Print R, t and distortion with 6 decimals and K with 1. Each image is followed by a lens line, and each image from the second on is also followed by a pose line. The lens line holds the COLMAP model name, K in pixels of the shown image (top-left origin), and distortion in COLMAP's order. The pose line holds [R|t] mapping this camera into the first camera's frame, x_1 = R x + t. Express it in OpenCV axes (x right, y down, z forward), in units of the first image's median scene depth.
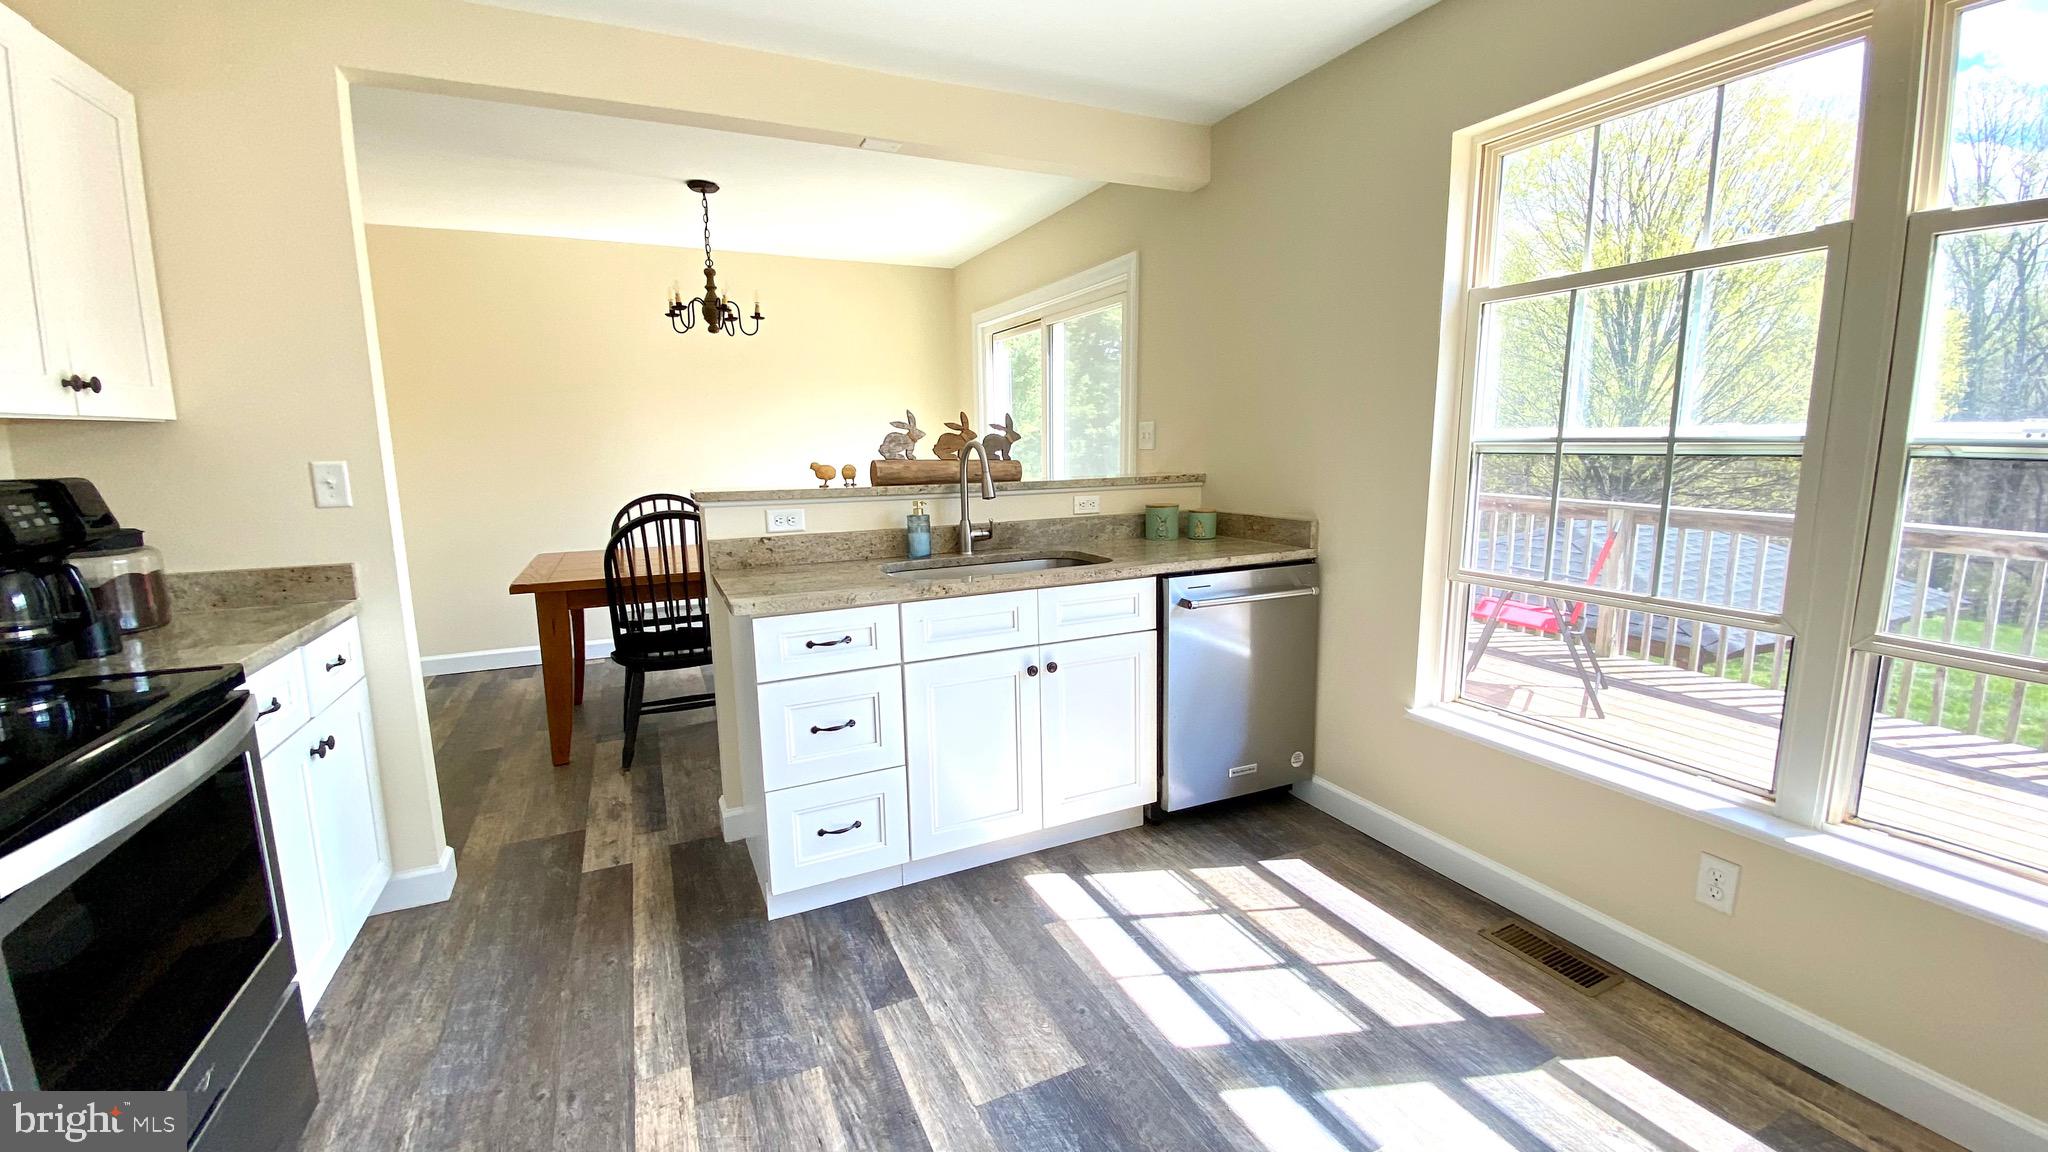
lens RADIAL K [[840.2, 0, 1028.2], [0, 840.2, 571.6], [0, 0, 1]] dist [0.070380, -0.044594]
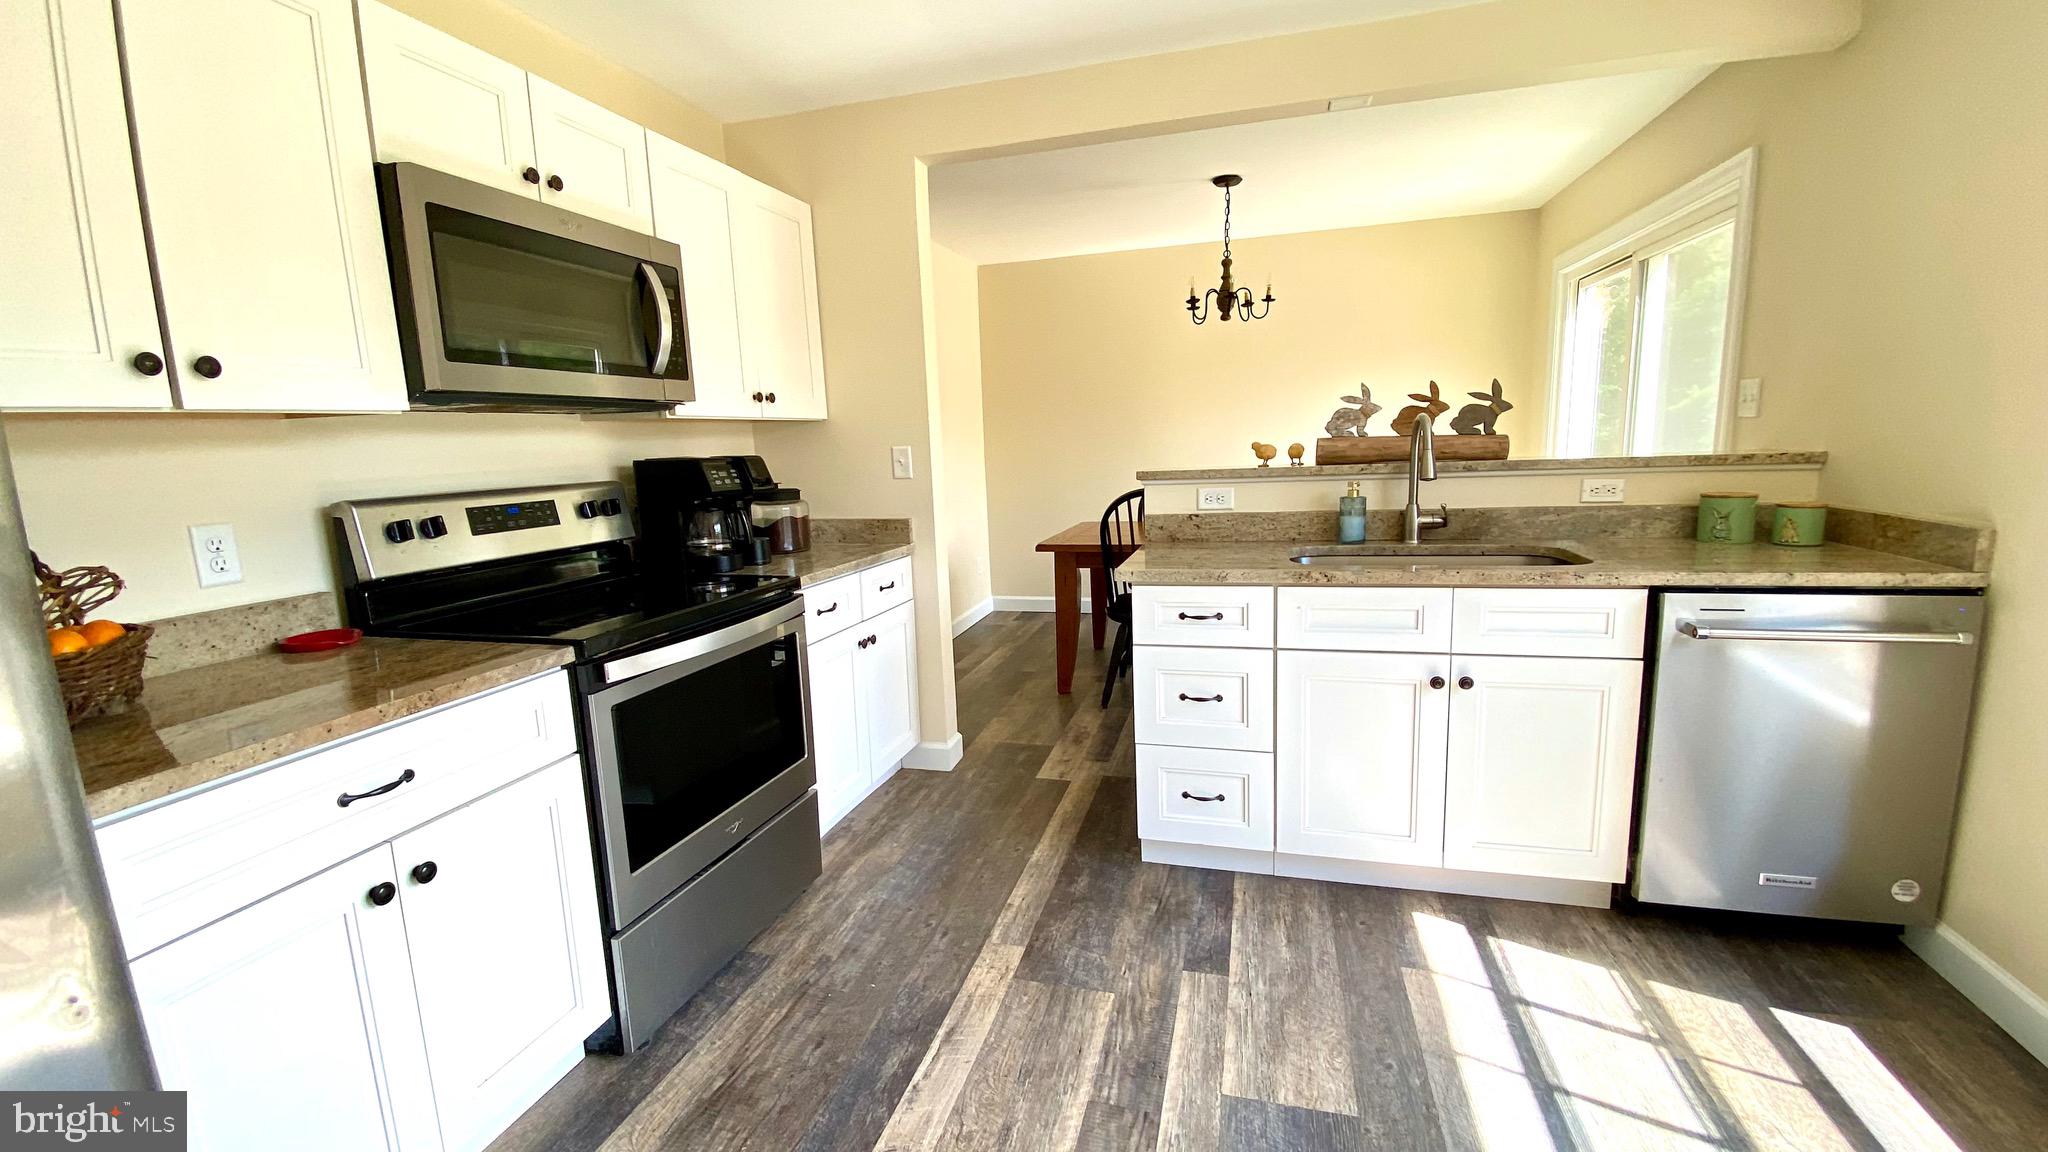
lens RADIAL K [[840.2, 0, 1028.2], [0, 840.2, 571.6], [0, 0, 1]] dist [0.070380, -0.044594]
pose [[0.765271, 0.091191, -0.637217, 0.234489], [-0.075682, 0.995795, 0.051615, -0.007869], [0.639244, 0.008727, 0.768954, 0.060748]]
